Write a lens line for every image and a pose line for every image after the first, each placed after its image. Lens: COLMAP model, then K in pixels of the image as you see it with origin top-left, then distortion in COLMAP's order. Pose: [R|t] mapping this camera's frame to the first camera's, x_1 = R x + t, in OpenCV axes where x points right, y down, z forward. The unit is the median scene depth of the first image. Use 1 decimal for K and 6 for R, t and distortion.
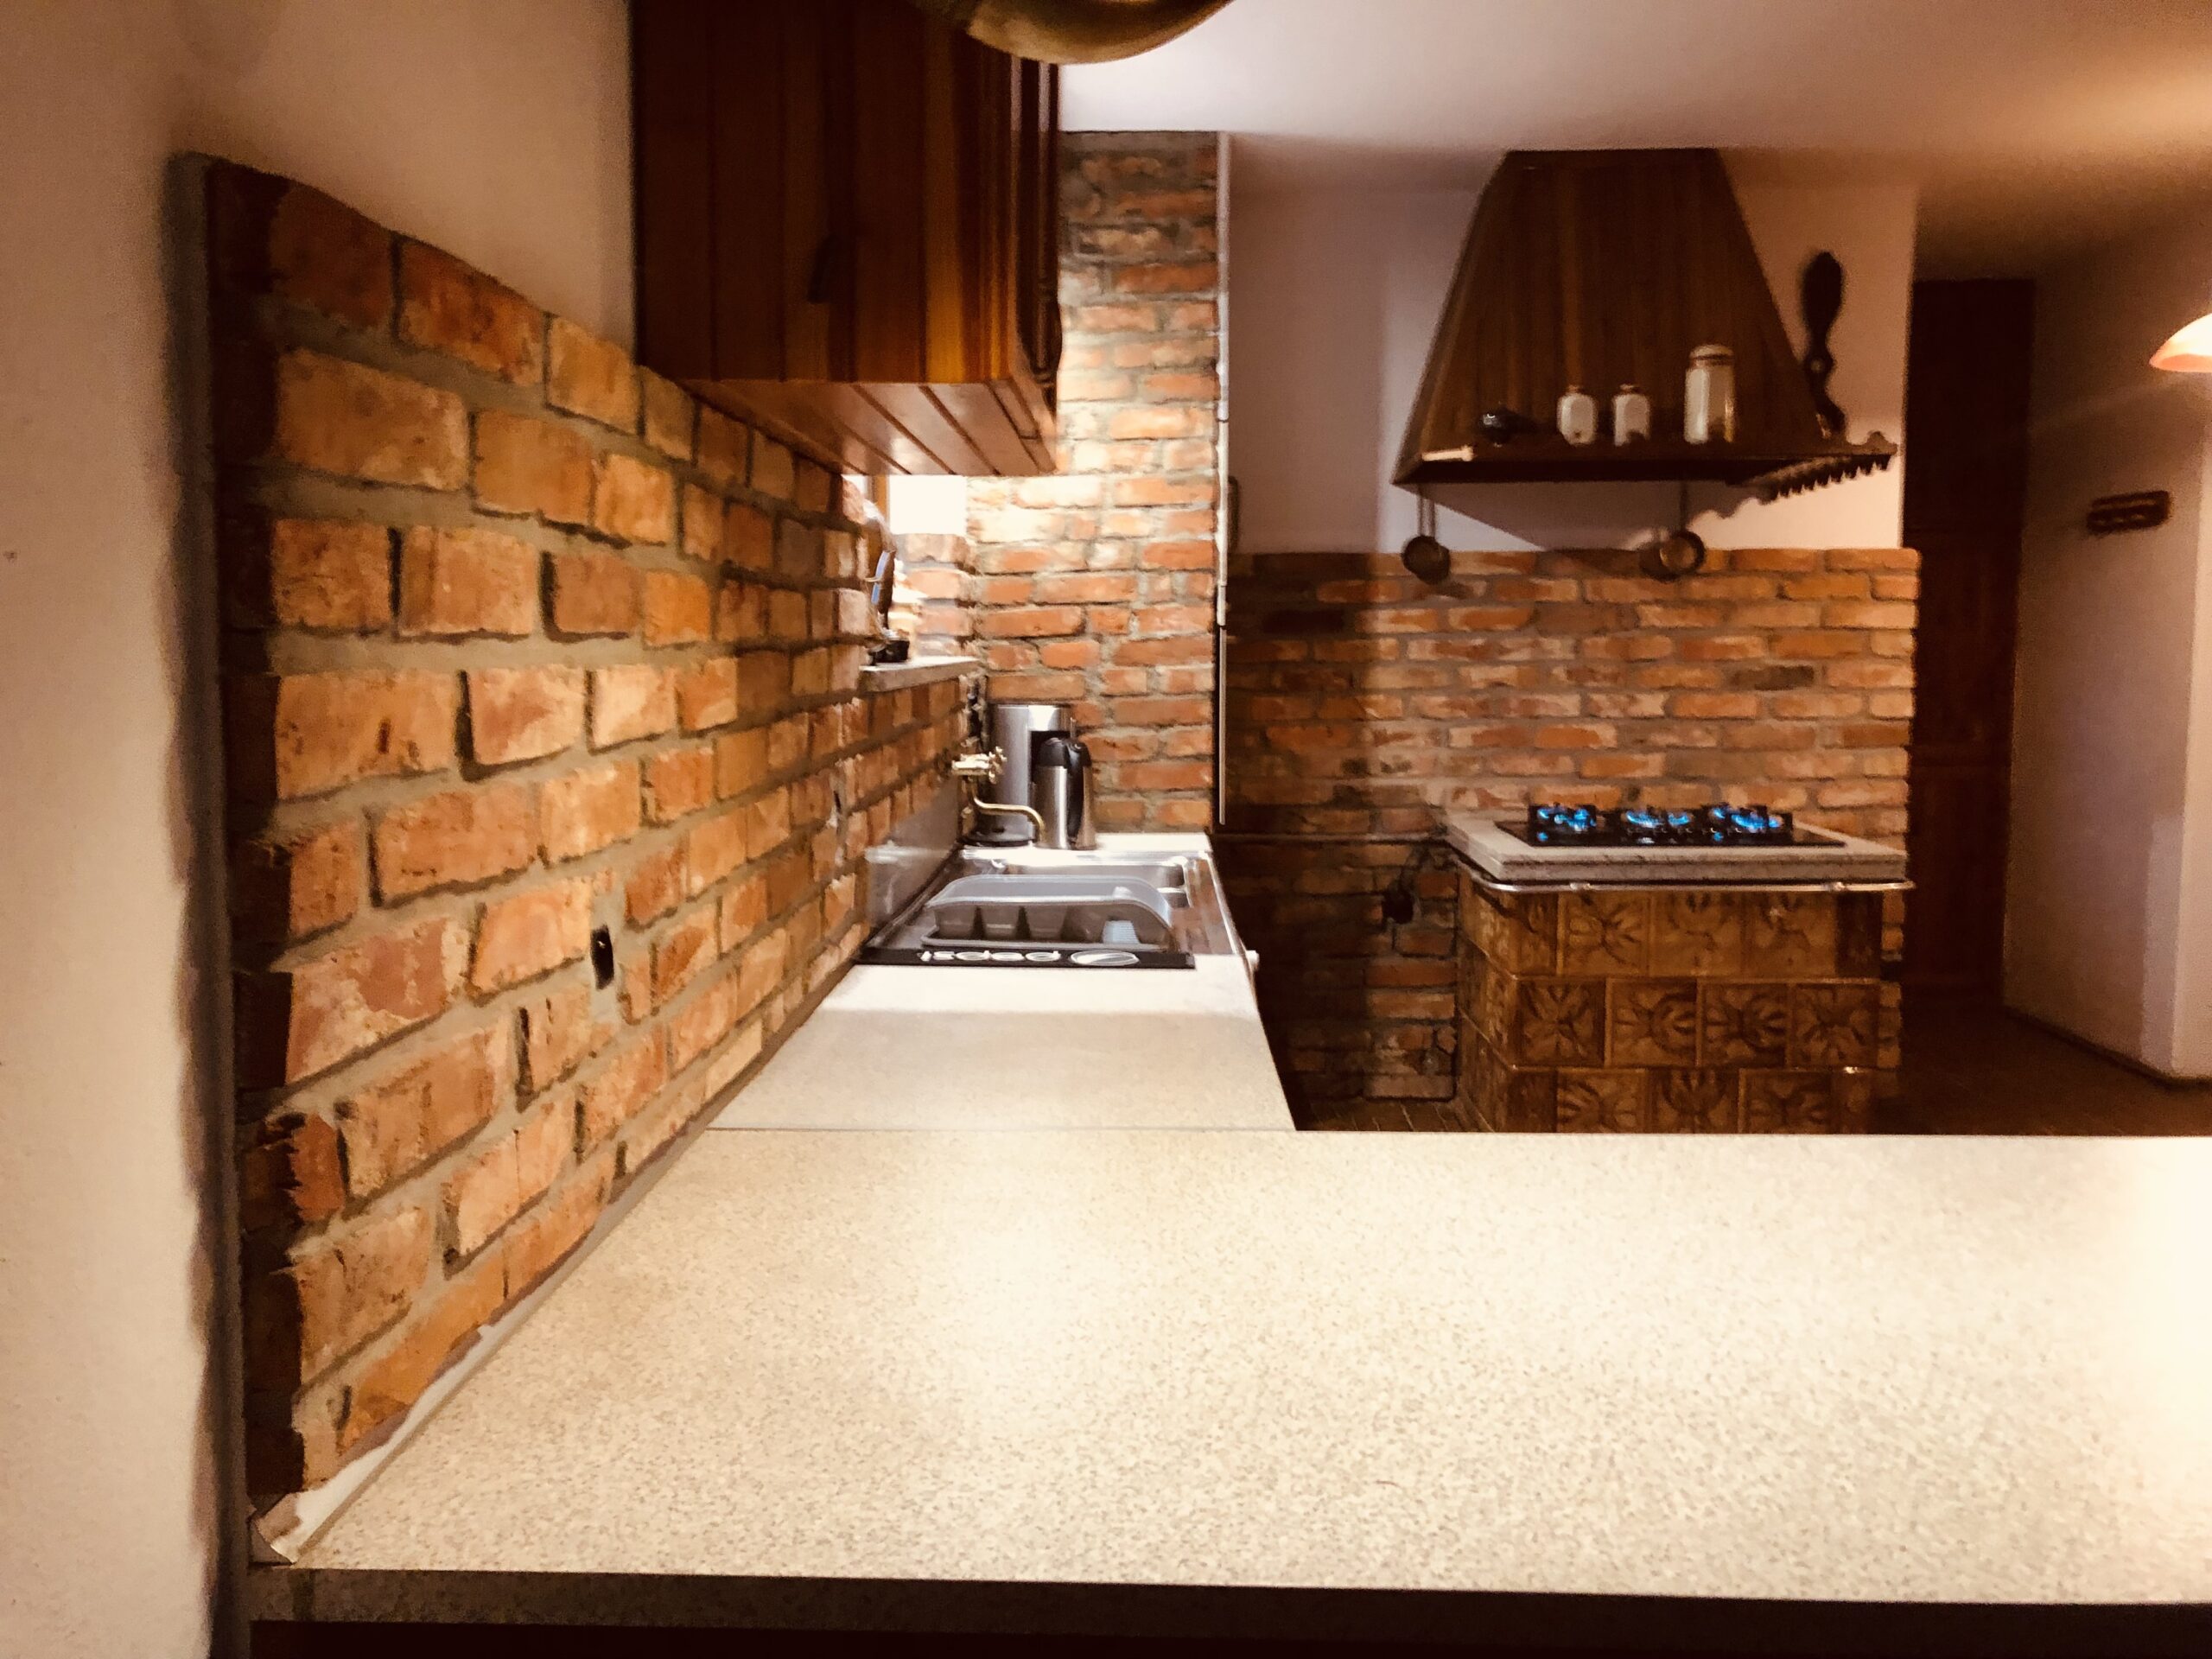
lens RADIAL K [[1808.2, 0, 1077.7], [0, 1808.2, 816.7], [0, 0, 1]] dist [-0.000420, 0.054069]
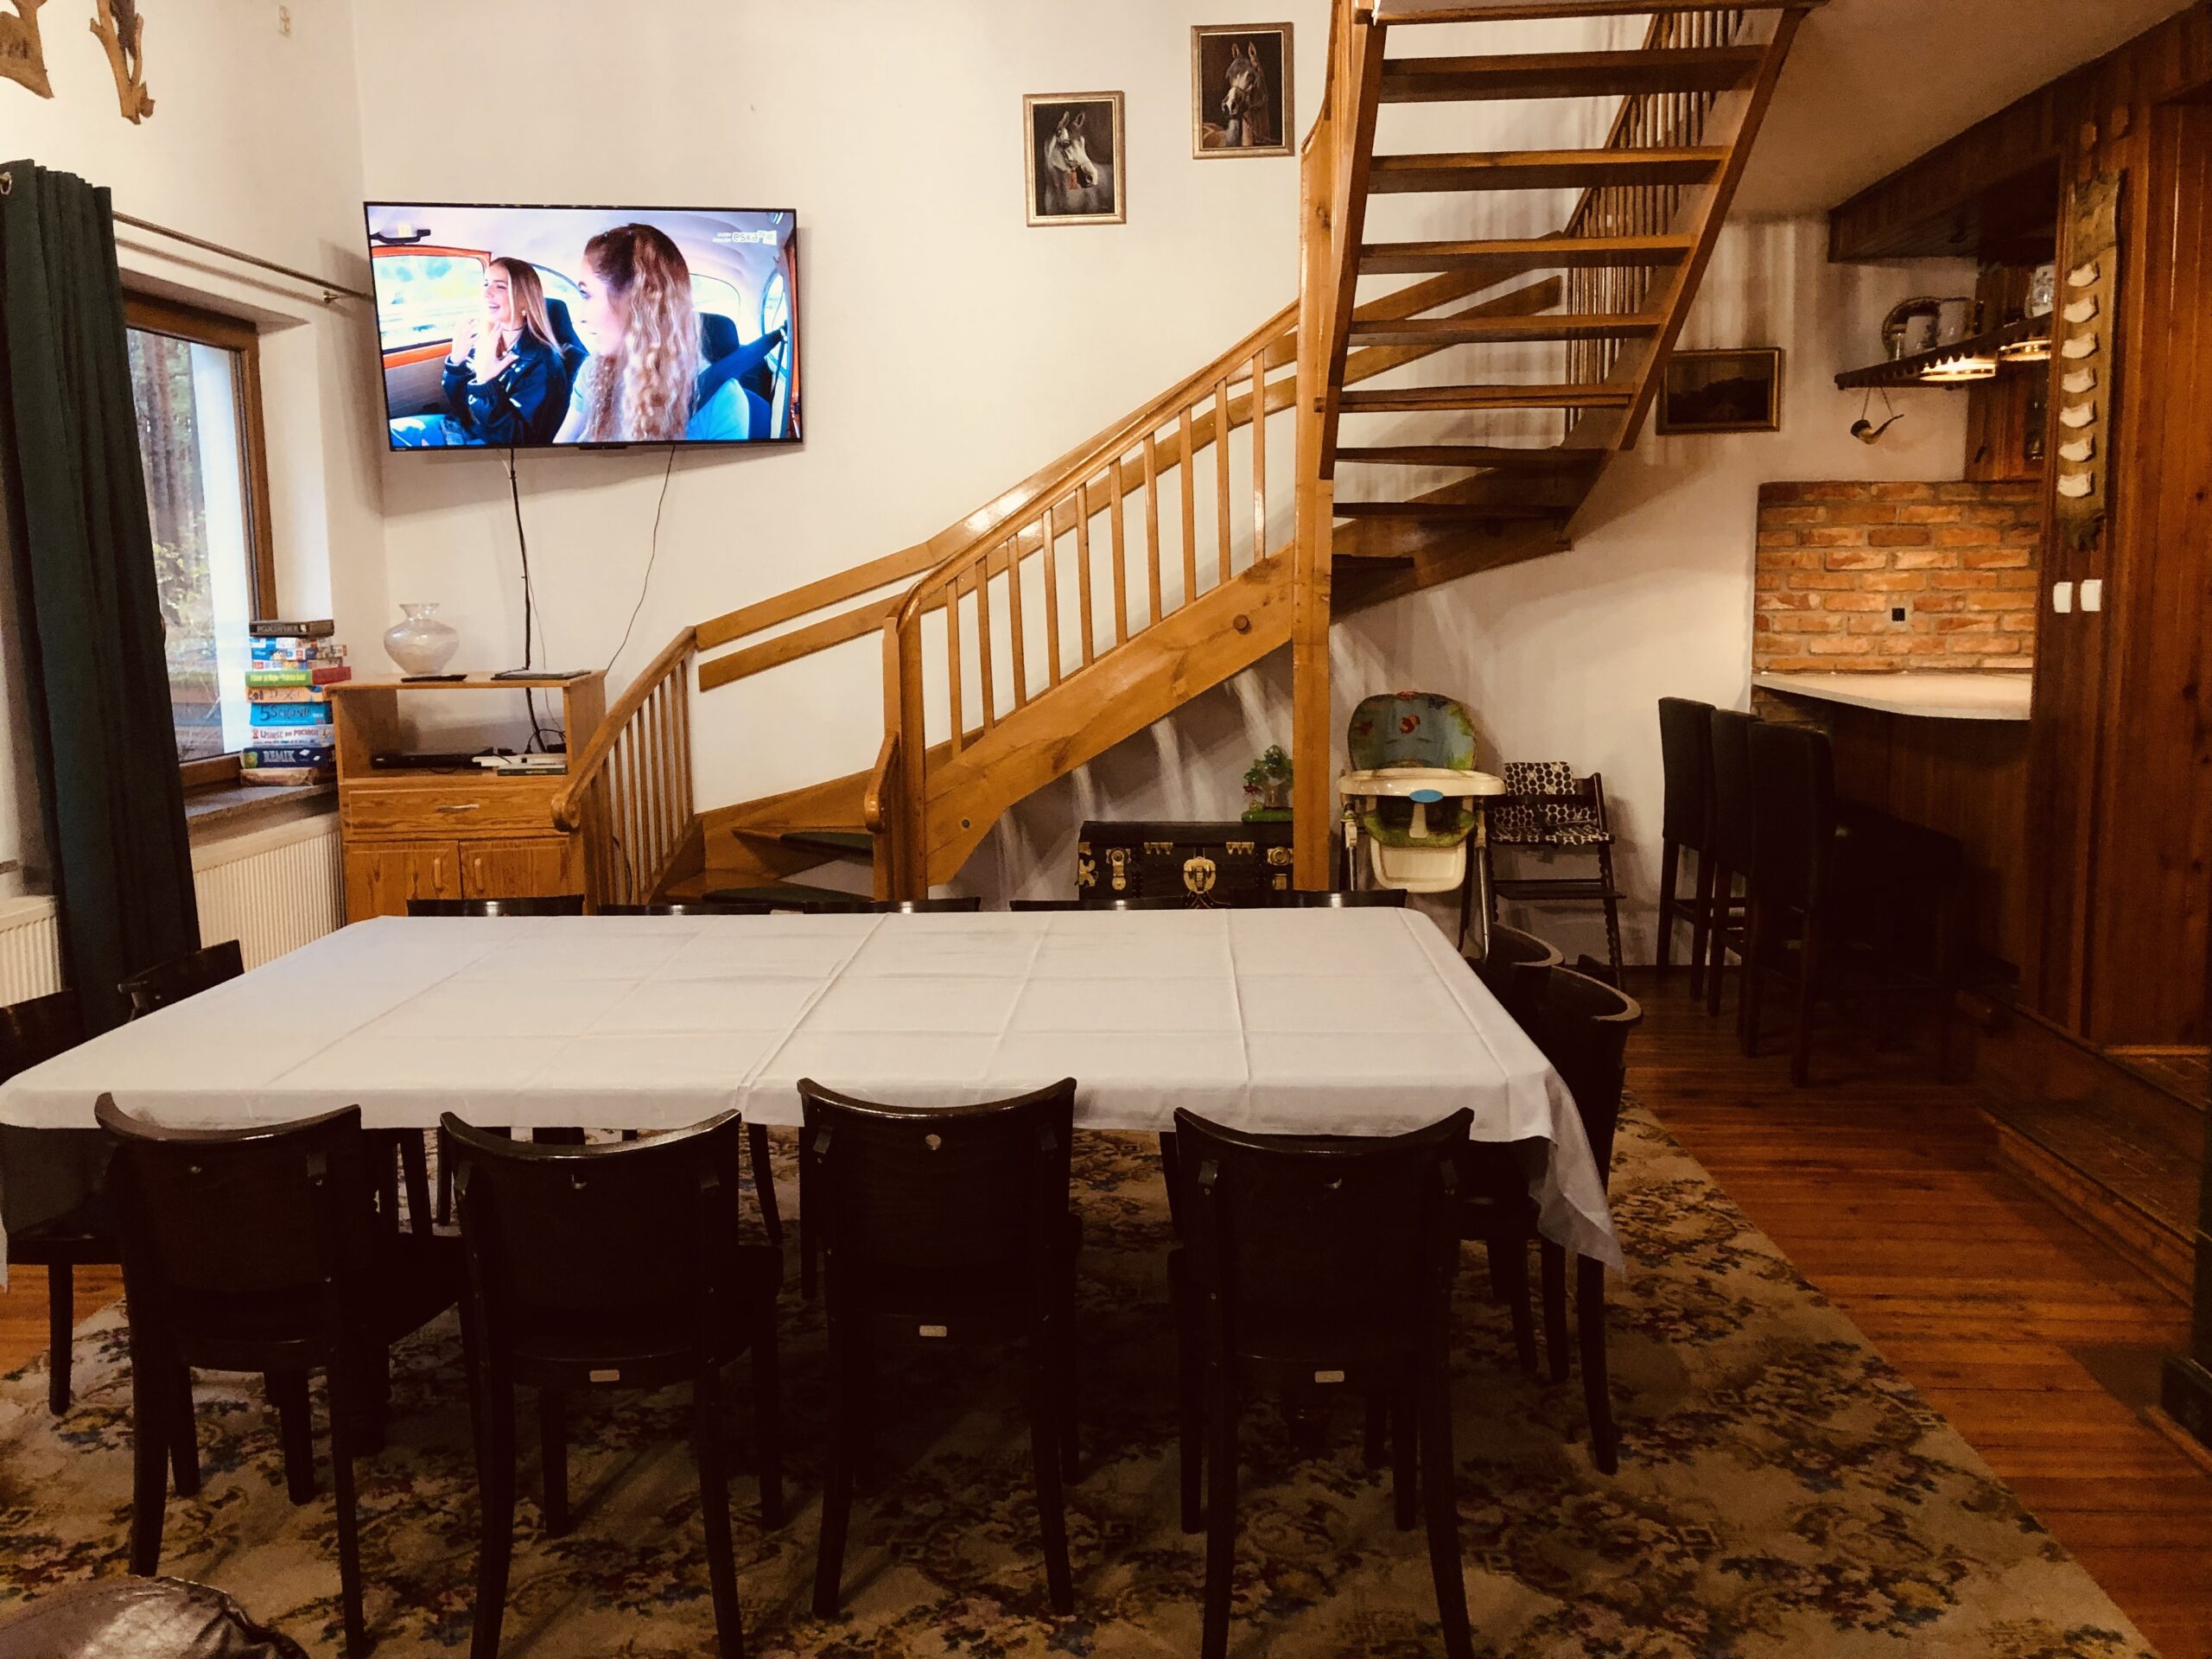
lens RADIAL K [[1808.2, 0, 1077.7], [0, 1808.2, 816.7], [0, 0, 1]] dist [-0.000420, 0.054069]
pose [[-0.018983, 0.137747, -0.990285, 1.297179], [-0.083153, 0.986815, 0.138859, 0.034378], [0.996356, 0.084981, -0.007279, -0.299897]]
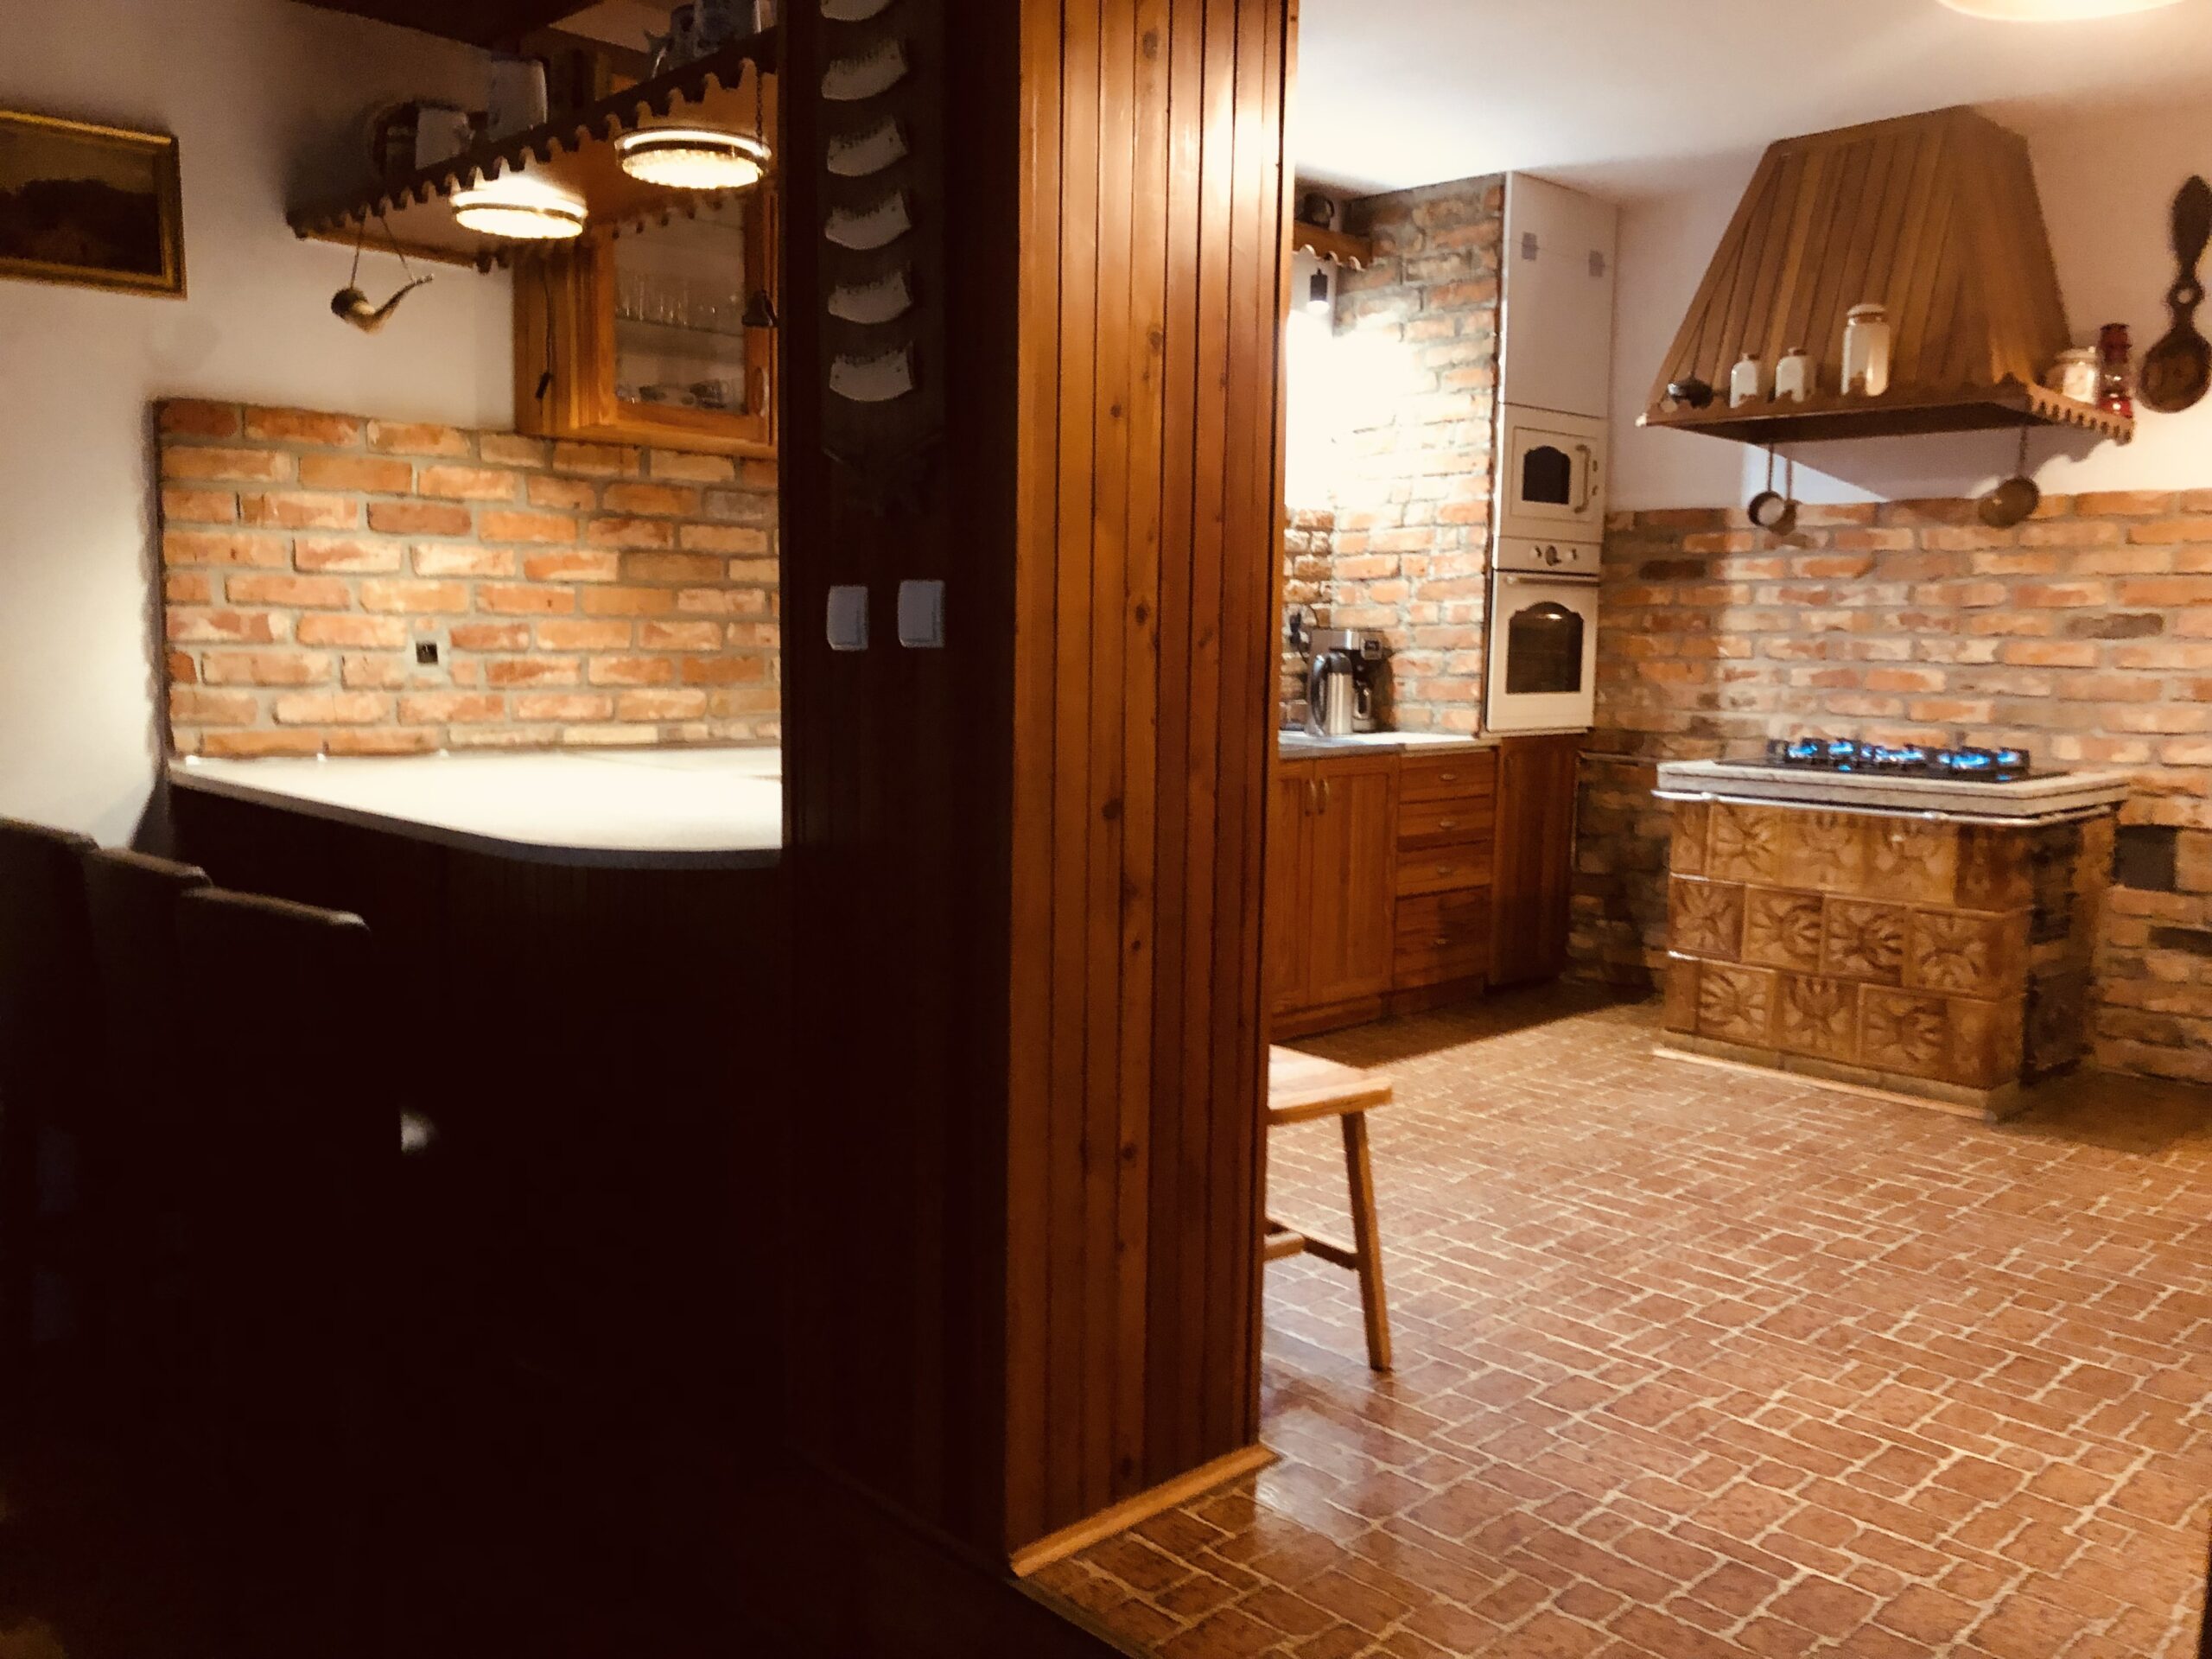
lens RADIAL K [[1808.2, 0, 1077.7], [0, 1808.2, 816.7], [0, 0, 1]] dist [-0.000420, 0.054069]
pose [[0.720895, 0.090947, -0.687051, 0.667166], [-0.089422, 0.995272, 0.037921, 0.037739], [0.687251, 0.034101, 0.725619, -0.082250]]
